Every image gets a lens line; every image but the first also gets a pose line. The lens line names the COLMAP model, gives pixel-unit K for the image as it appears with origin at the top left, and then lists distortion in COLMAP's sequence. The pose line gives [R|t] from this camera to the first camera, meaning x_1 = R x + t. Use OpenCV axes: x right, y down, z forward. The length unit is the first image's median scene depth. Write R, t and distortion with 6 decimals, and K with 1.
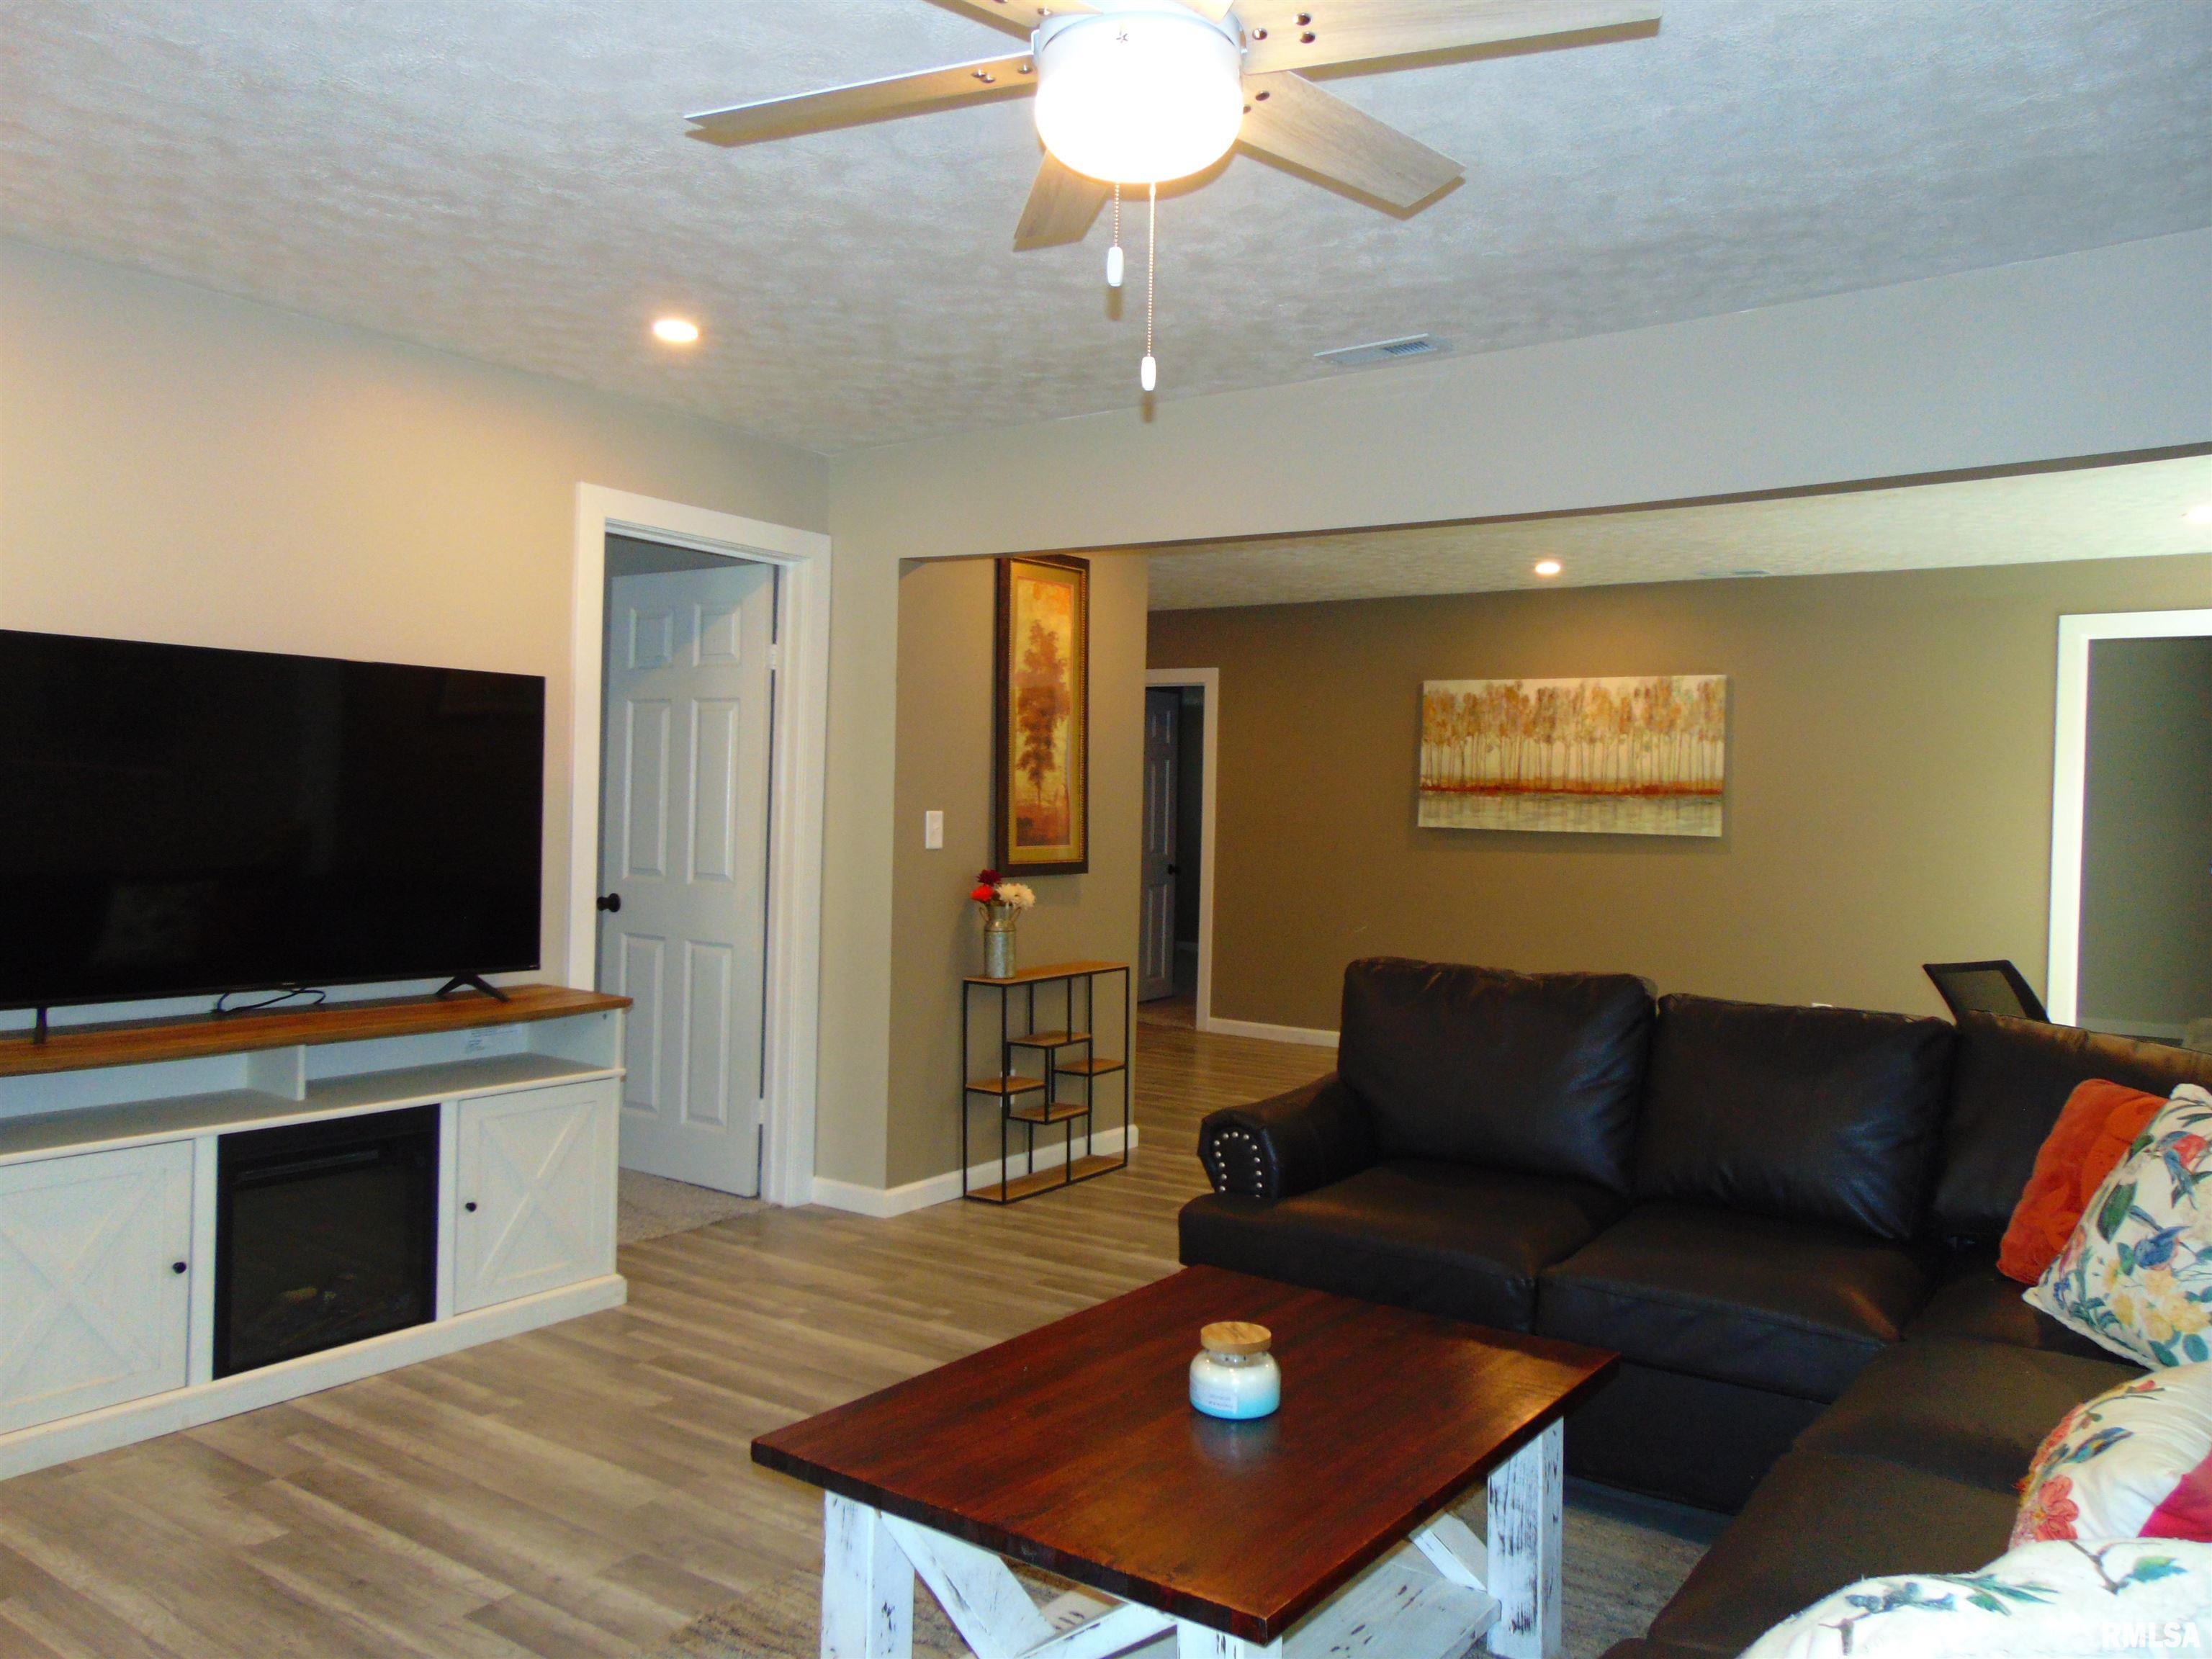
lens RADIAL K [[1638.7, 0, 1099.2], [0, 1638.7, 813.3], [0, 0, 1]] dist [-0.036556, 0.062773]
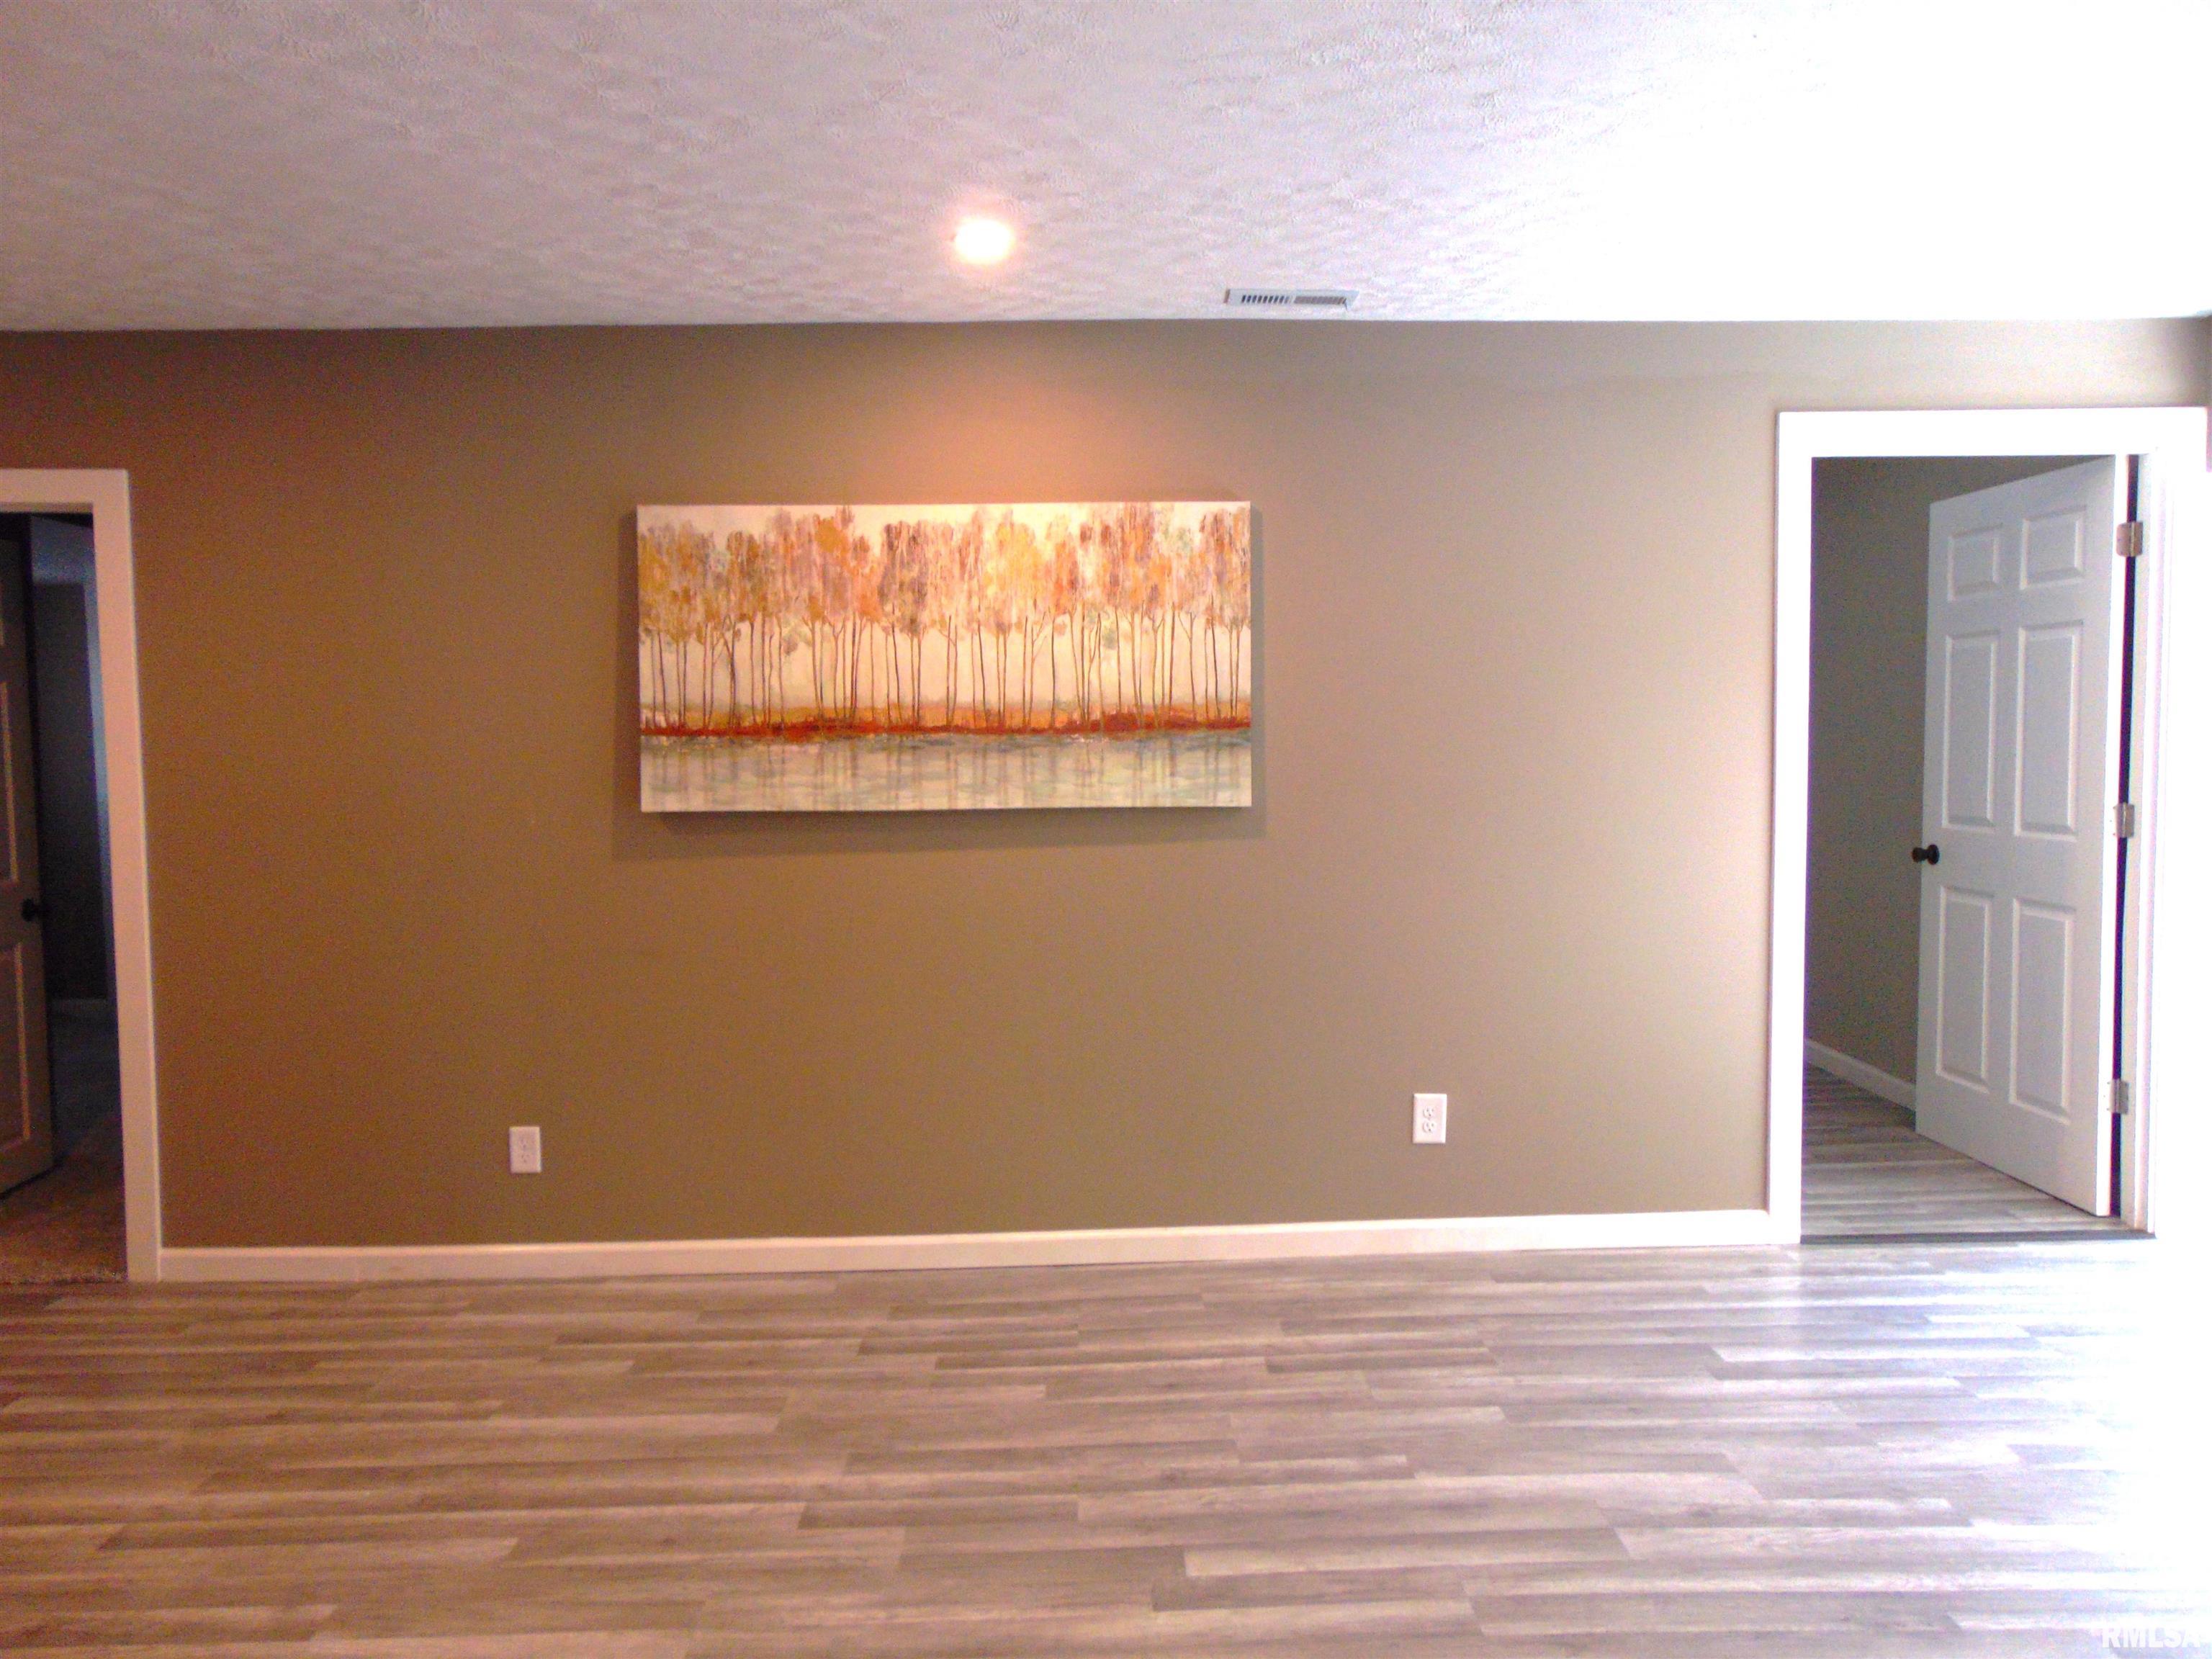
lens RADIAL K [[1638.7, 0, 1064.2], [0, 1638.7, 811.6], [0, 0, 1]] dist [-0.036556, 0.062773]
pose [[0.806161, -0.067468, 0.587837, 0.014000], [0.035260, 0.997190, 0.066096, -0.020997], [-0.590645, -0.032557, 0.806275, 0.588310]]
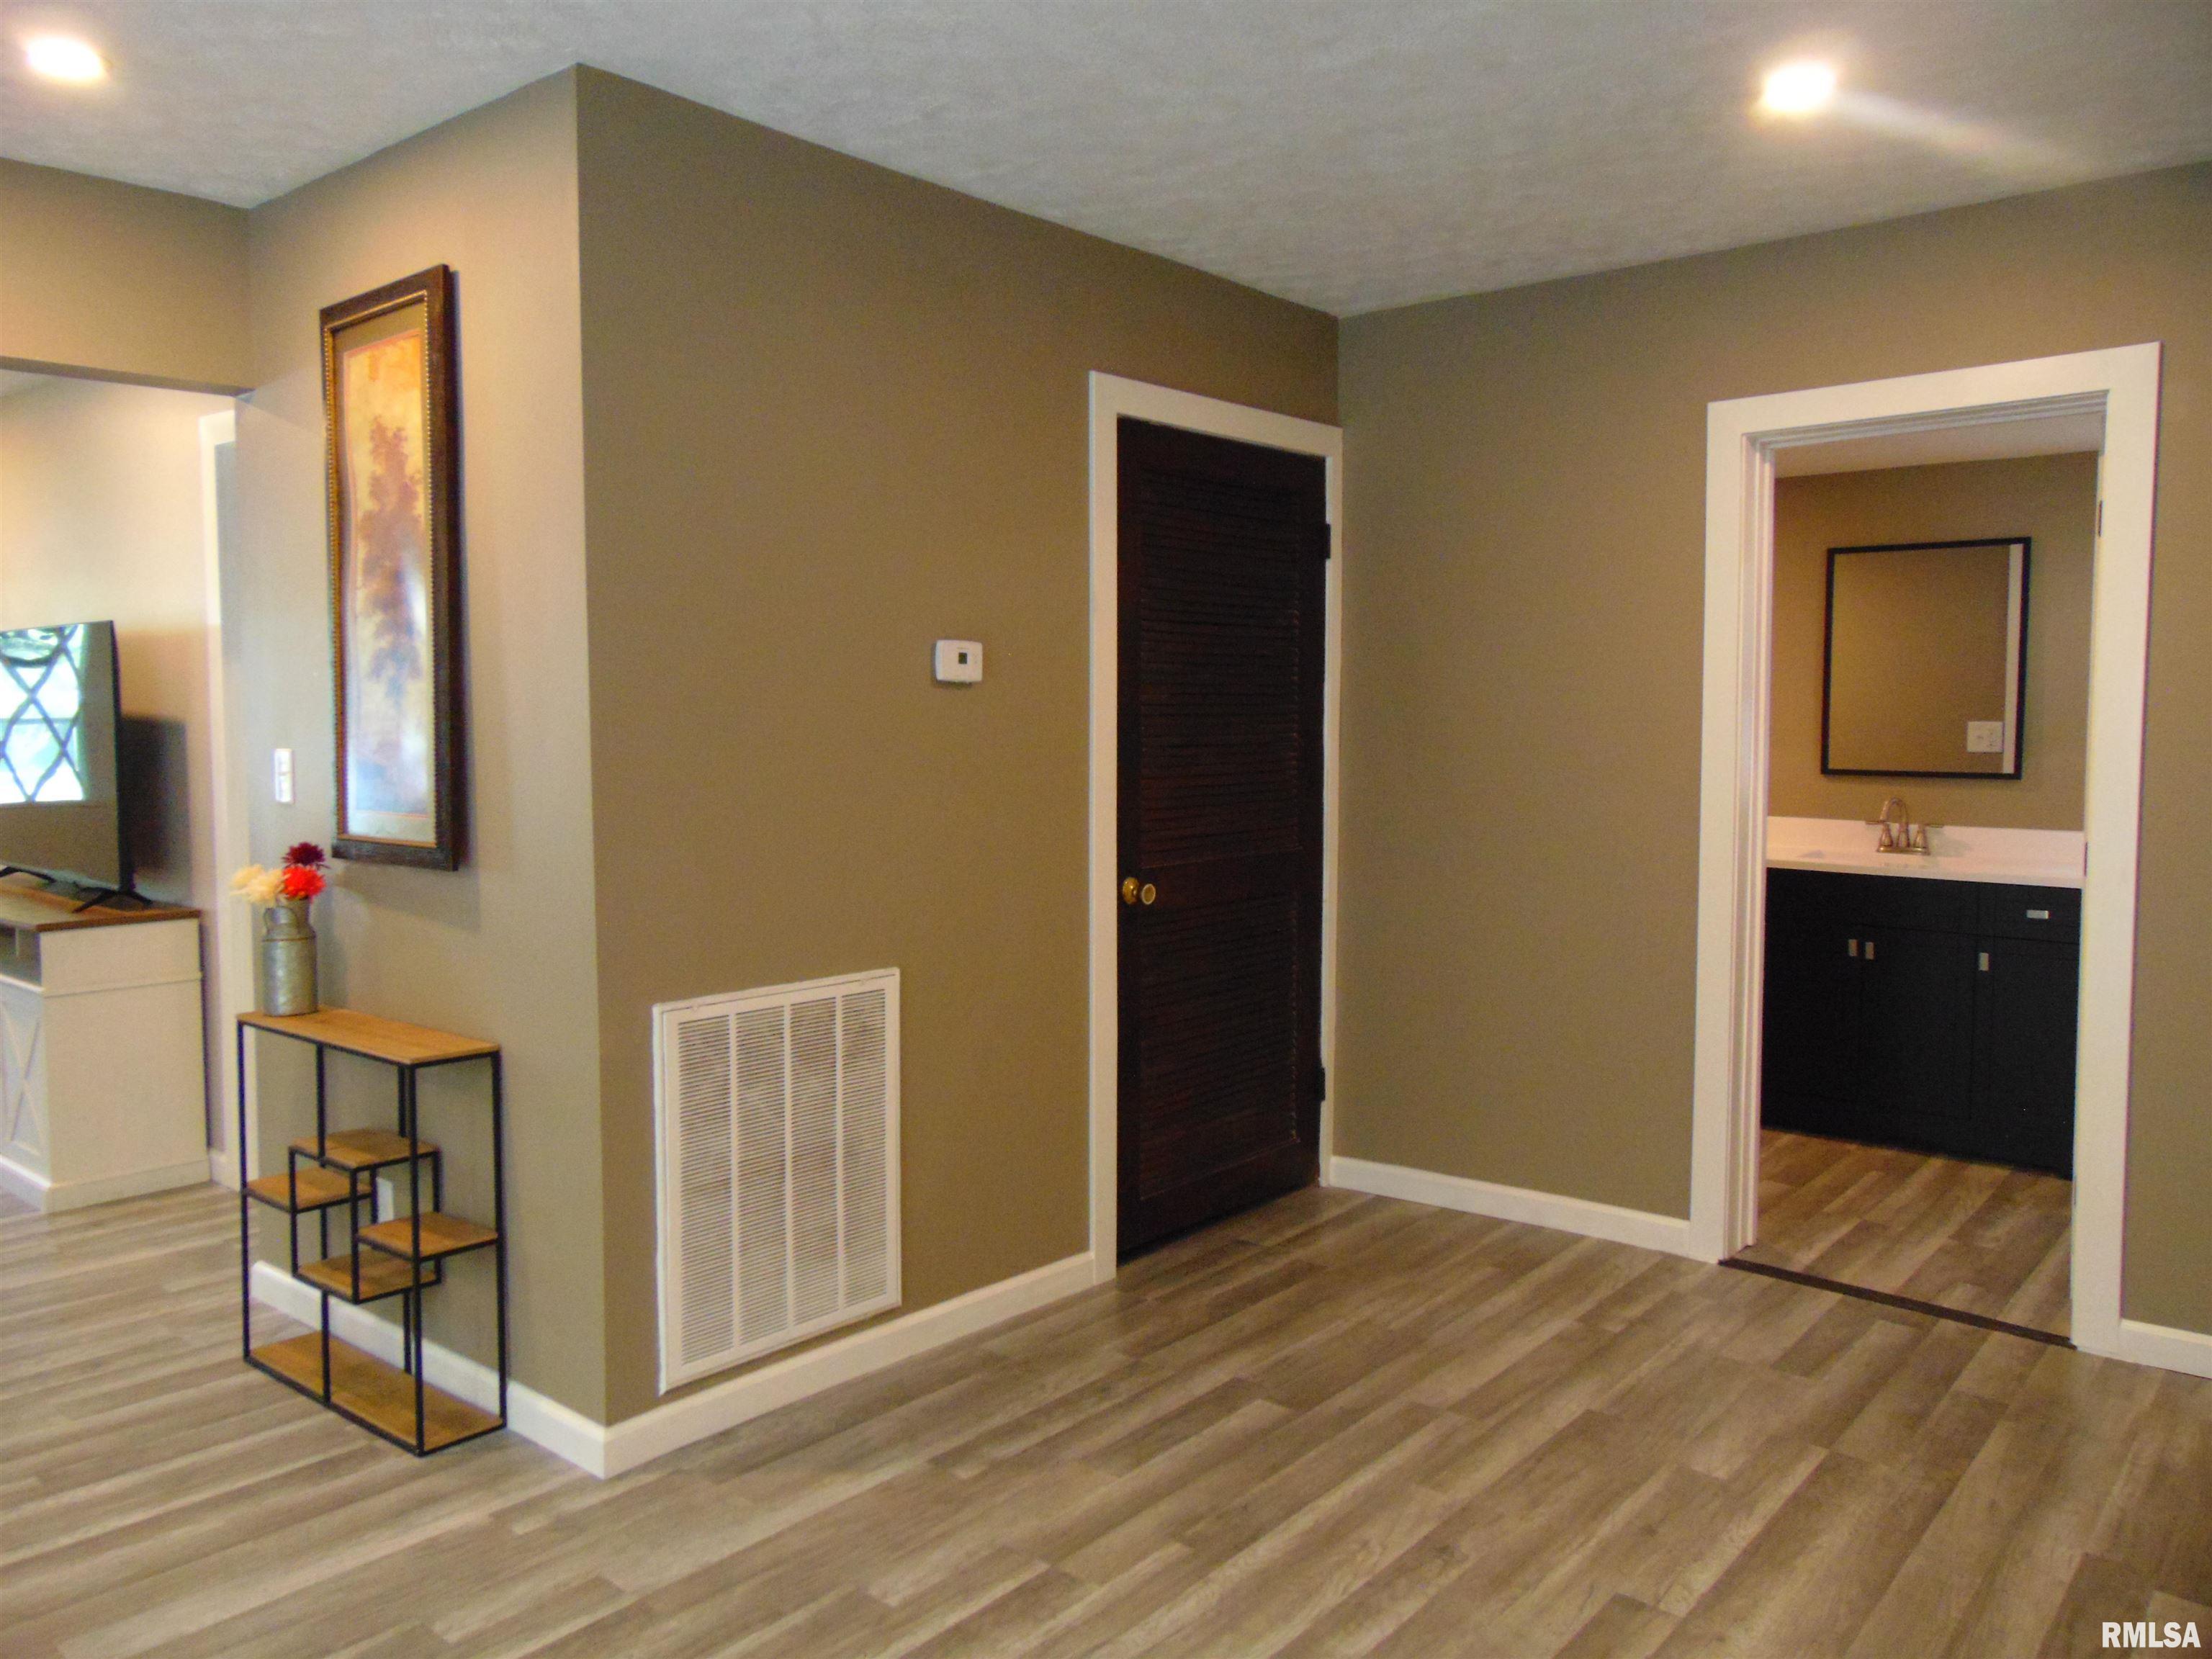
lens RADIAL K [[1638.7, 0, 1100.6], [0, 1638.7, 823.0], [0, 0, 1]] dist [-0.036556, 0.062773]
pose [[-0.079402, 0.043218, -0.995905, 0.366108], [-0.011996, 0.998946, 0.044307, -0.003432], [0.996770, 0.015464, -0.078800, 0.926284]]
